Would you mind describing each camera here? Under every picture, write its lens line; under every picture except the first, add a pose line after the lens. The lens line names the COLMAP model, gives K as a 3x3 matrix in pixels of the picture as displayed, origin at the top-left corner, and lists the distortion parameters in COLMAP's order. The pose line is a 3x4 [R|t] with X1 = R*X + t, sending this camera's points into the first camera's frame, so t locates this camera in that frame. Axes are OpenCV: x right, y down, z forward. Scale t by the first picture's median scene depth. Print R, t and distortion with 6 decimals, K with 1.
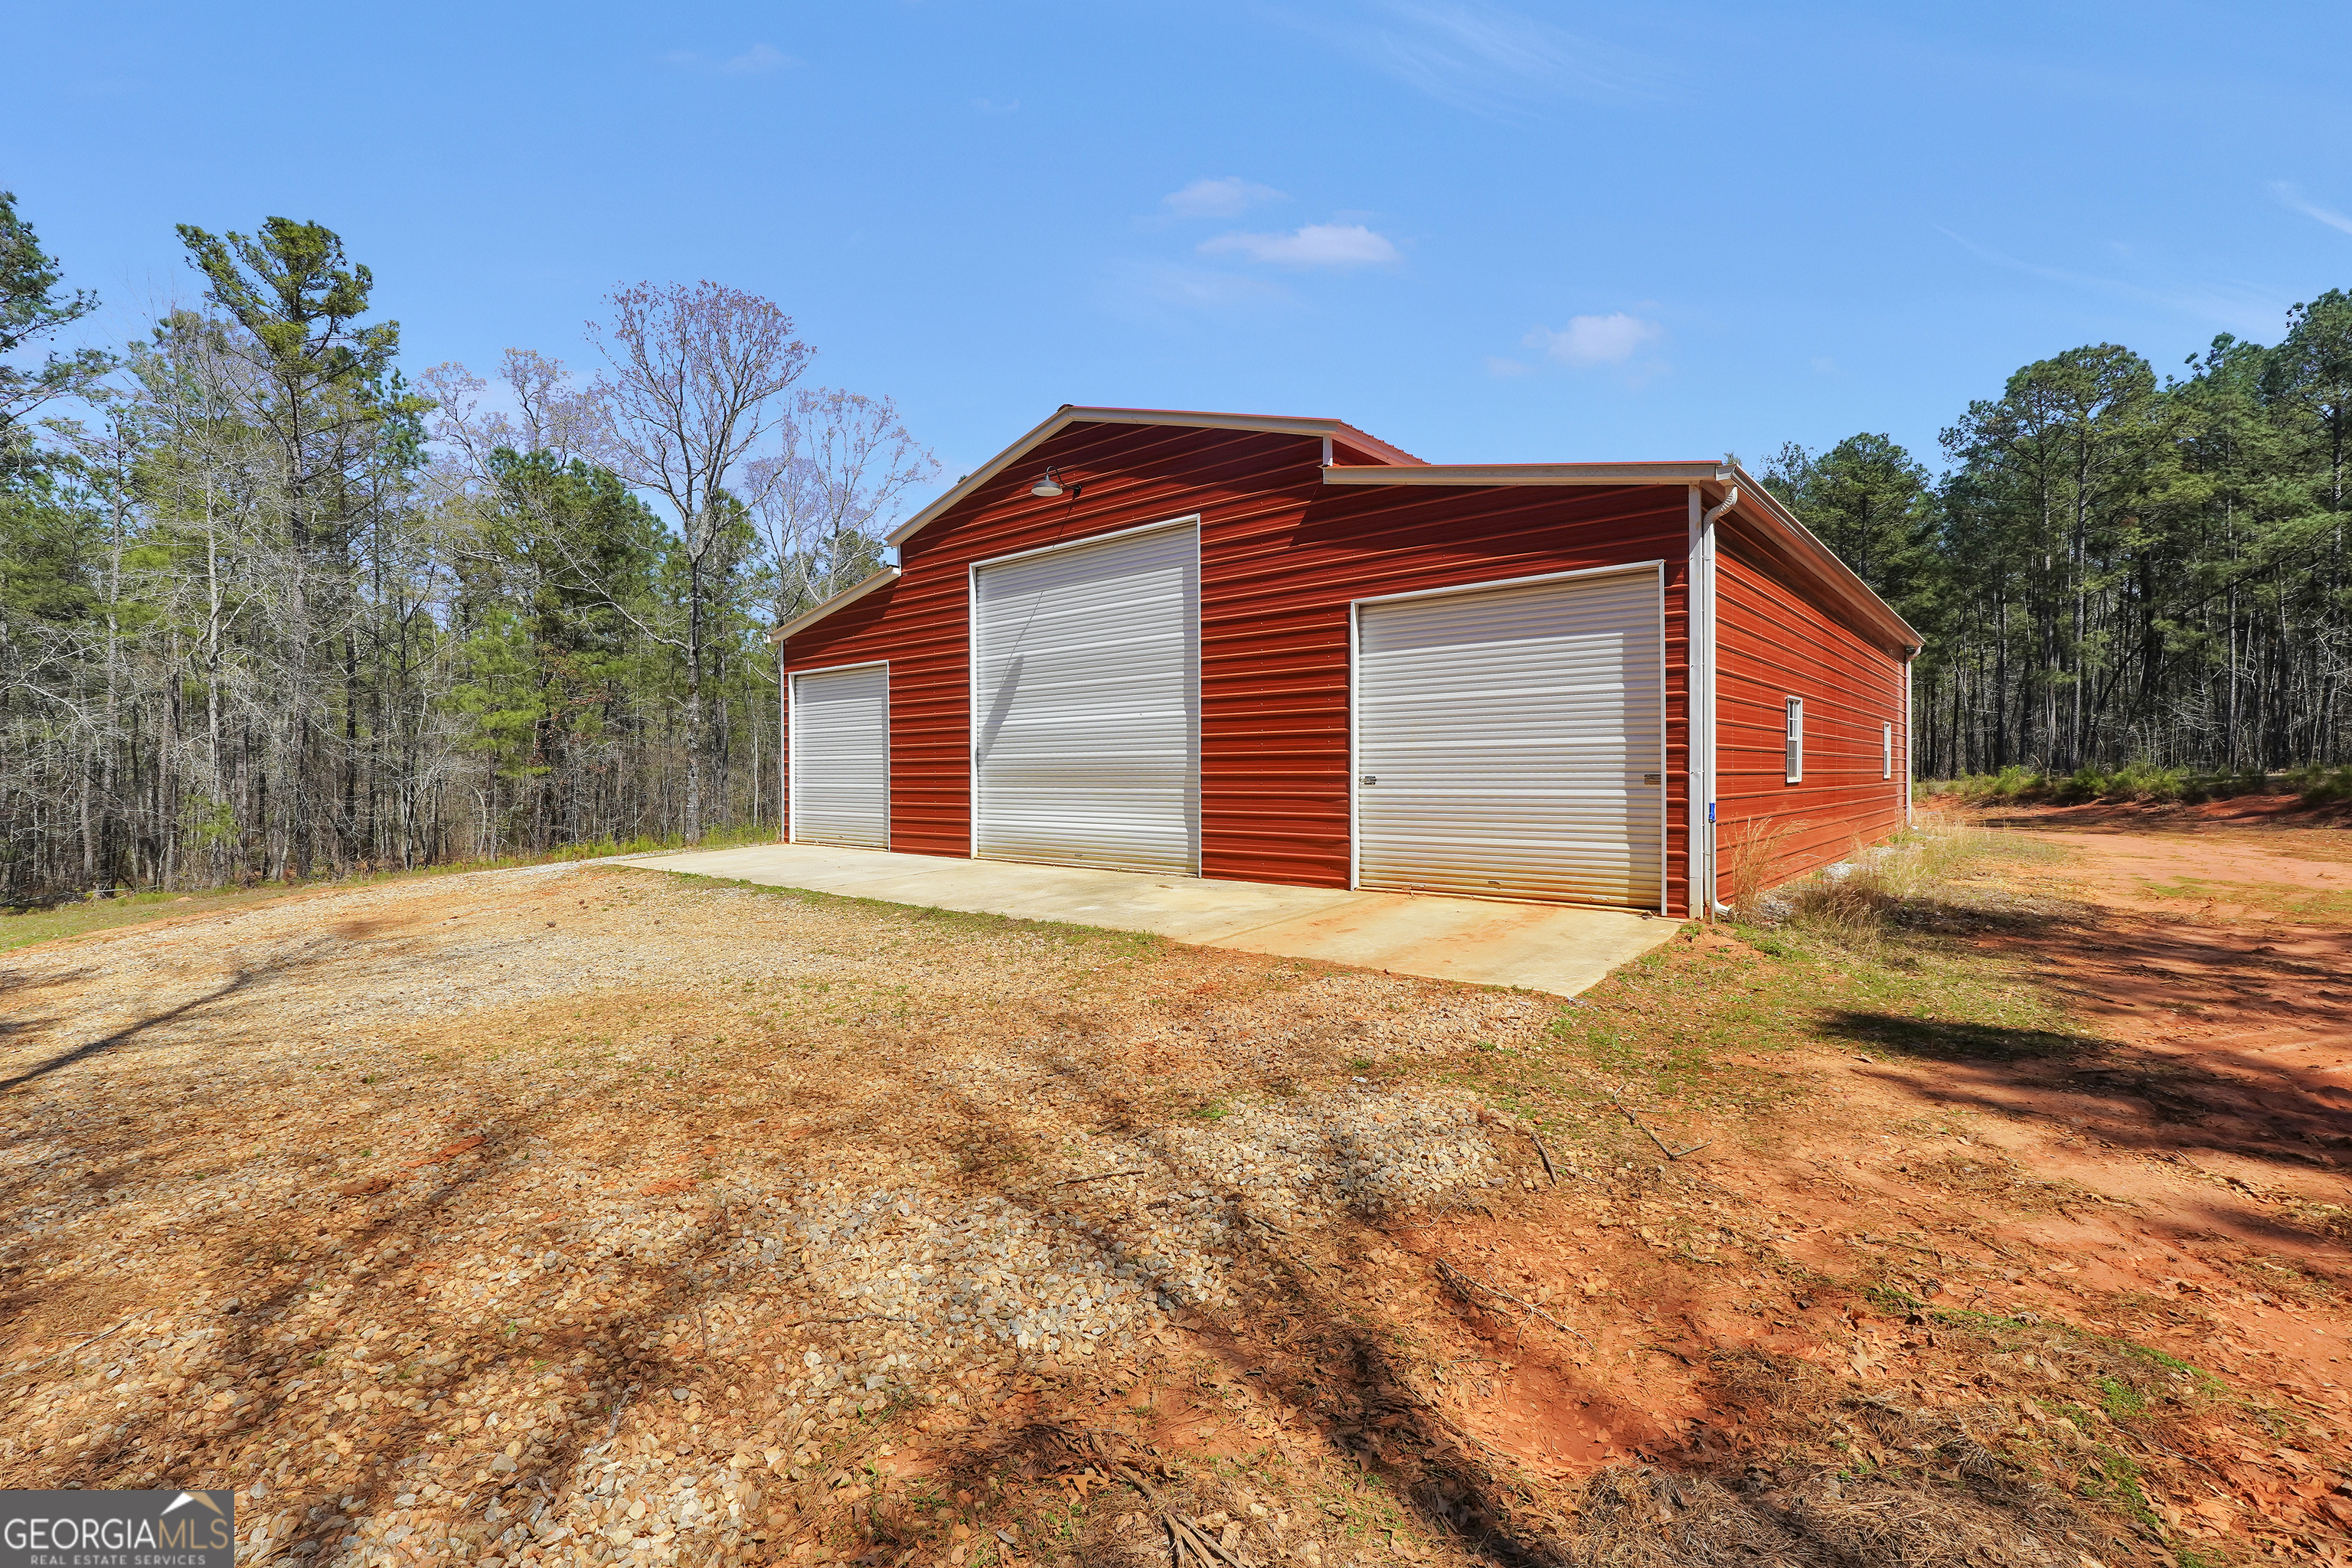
lens RADIAL K [[1018.0, 0, 1180.6], [0, 1018.0, 777.3], [0, 0, 1]] dist [-0.004776, 0.001778]
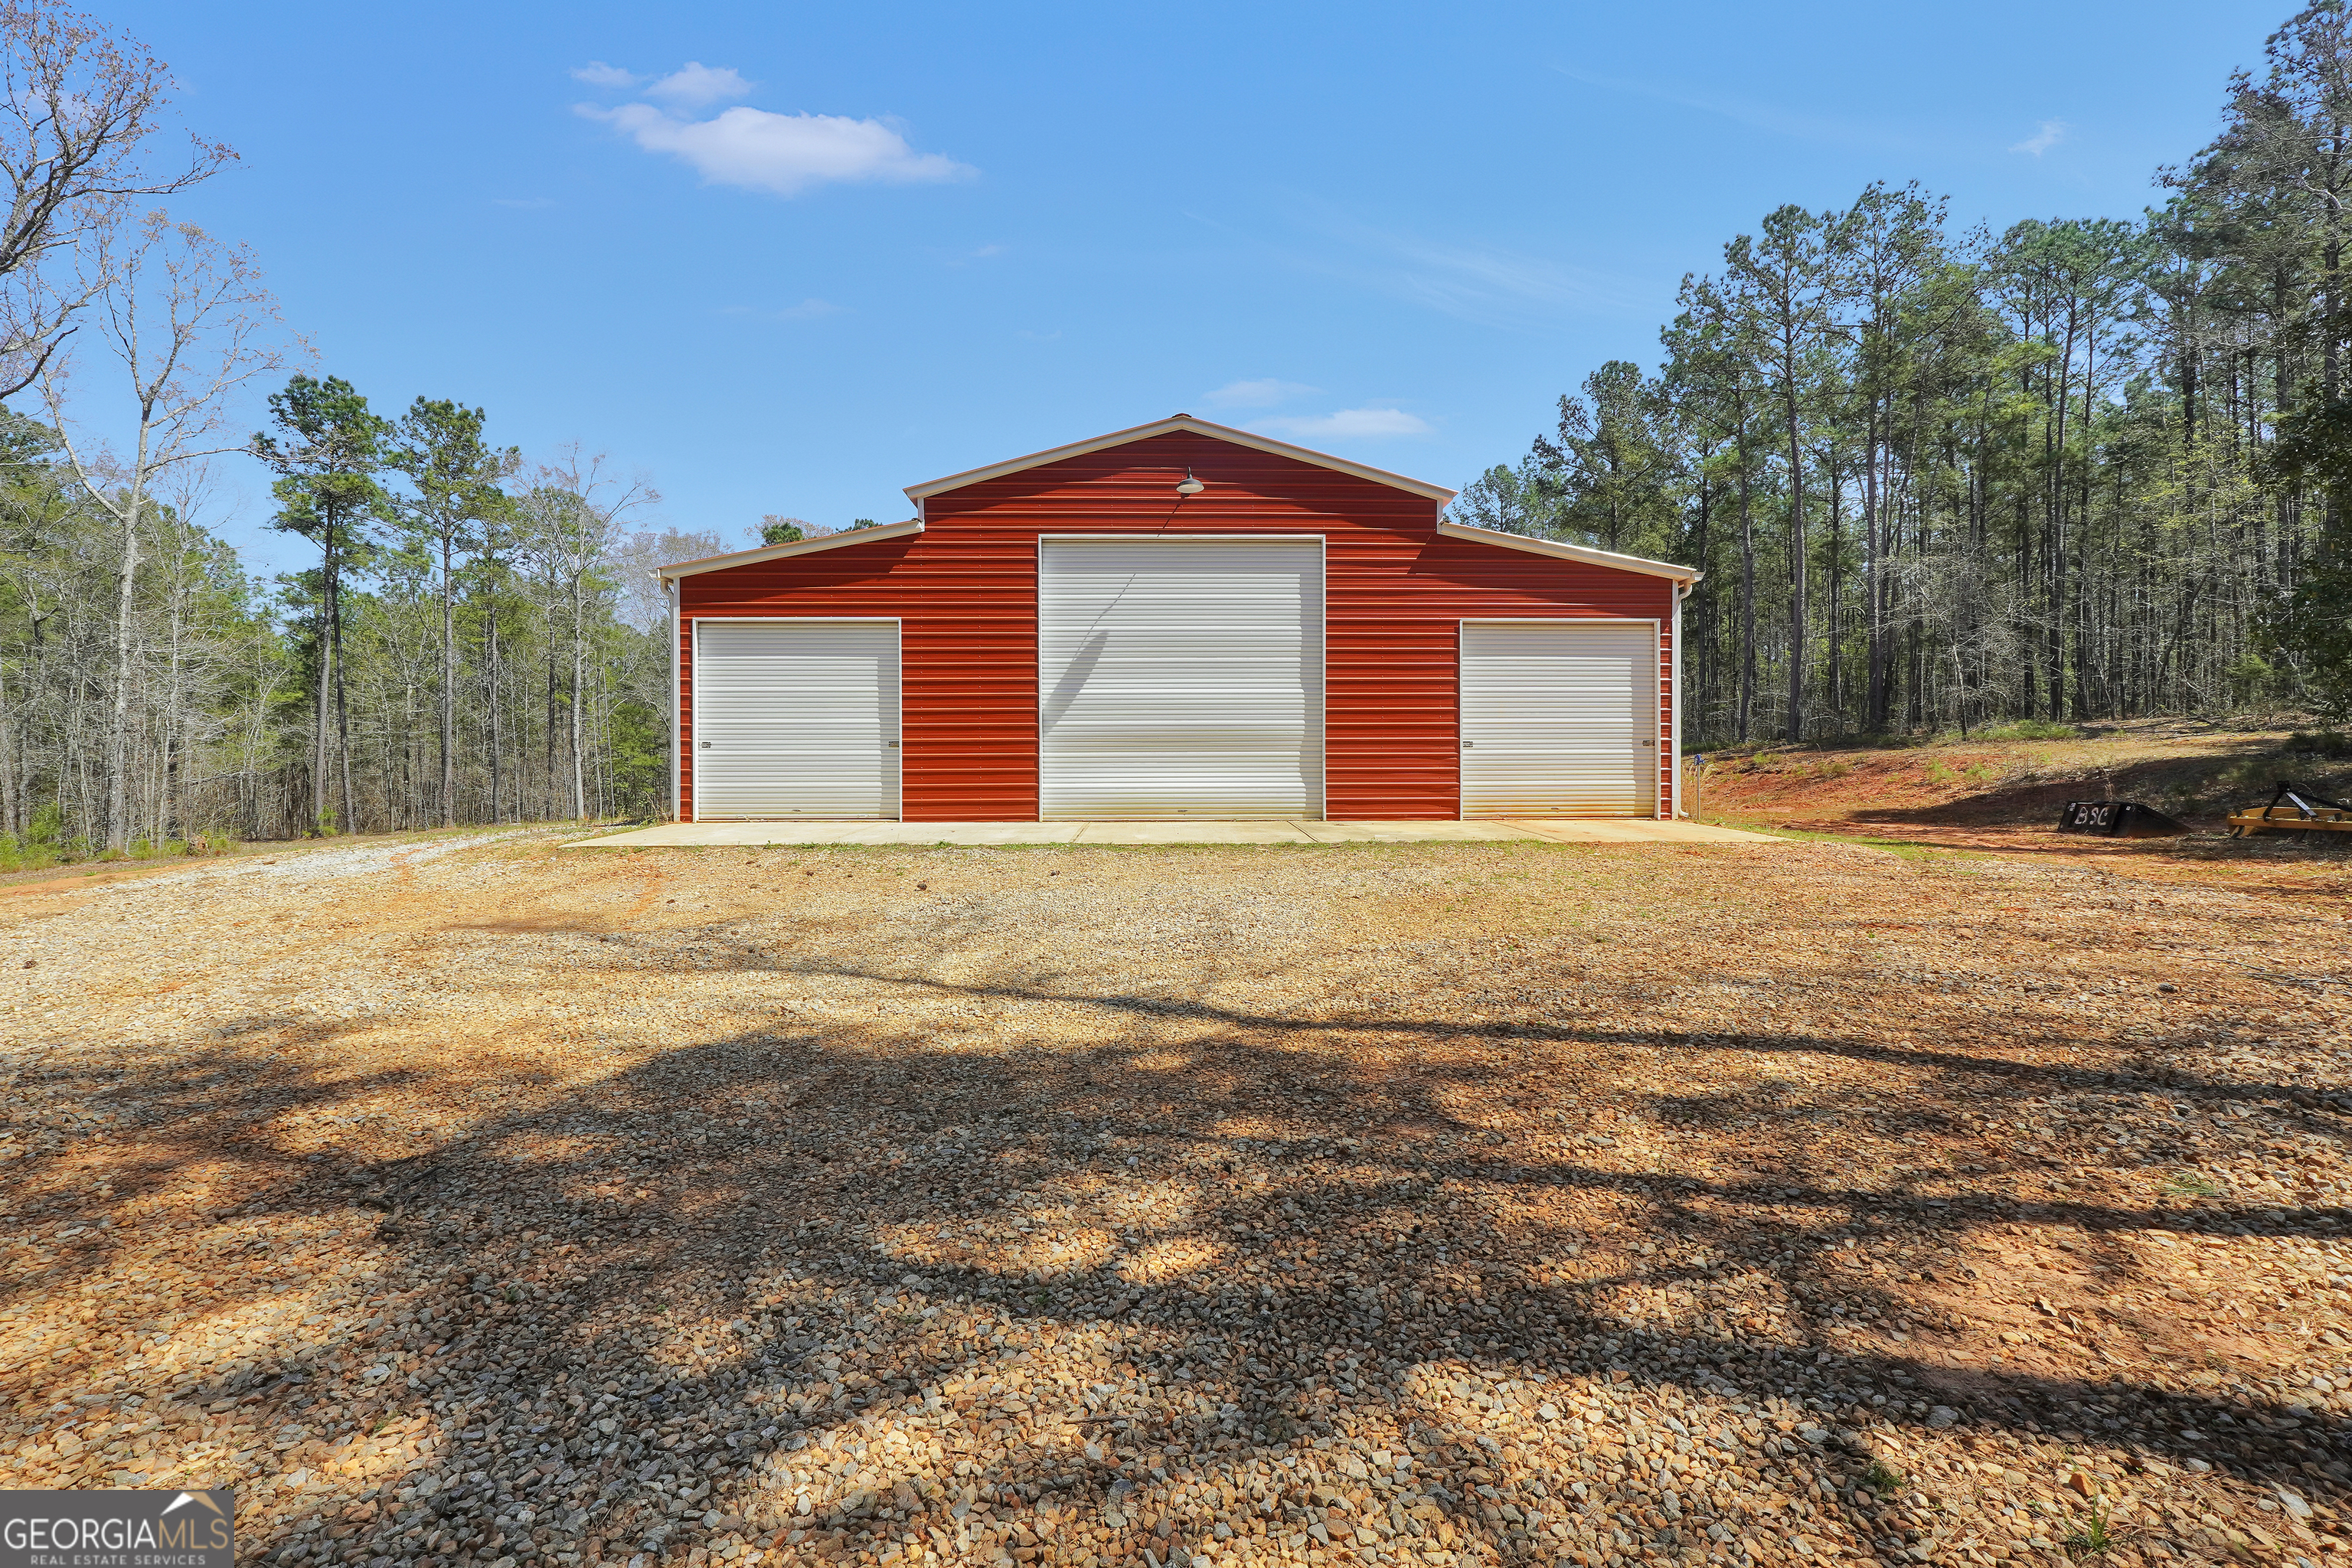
lens RADIAL K [[1018.0, 0, 1178.1], [0, 1018.0, 787.5], [0, 0, 1]] dist [-0.004776, 0.001778]
pose [[0.746357, -0.001926, 0.665543, -0.916779], [0.002618, 0.999997, -0.000043, 0.053457], [-0.665540, 0.001774, 0.746360, 0.163482]]
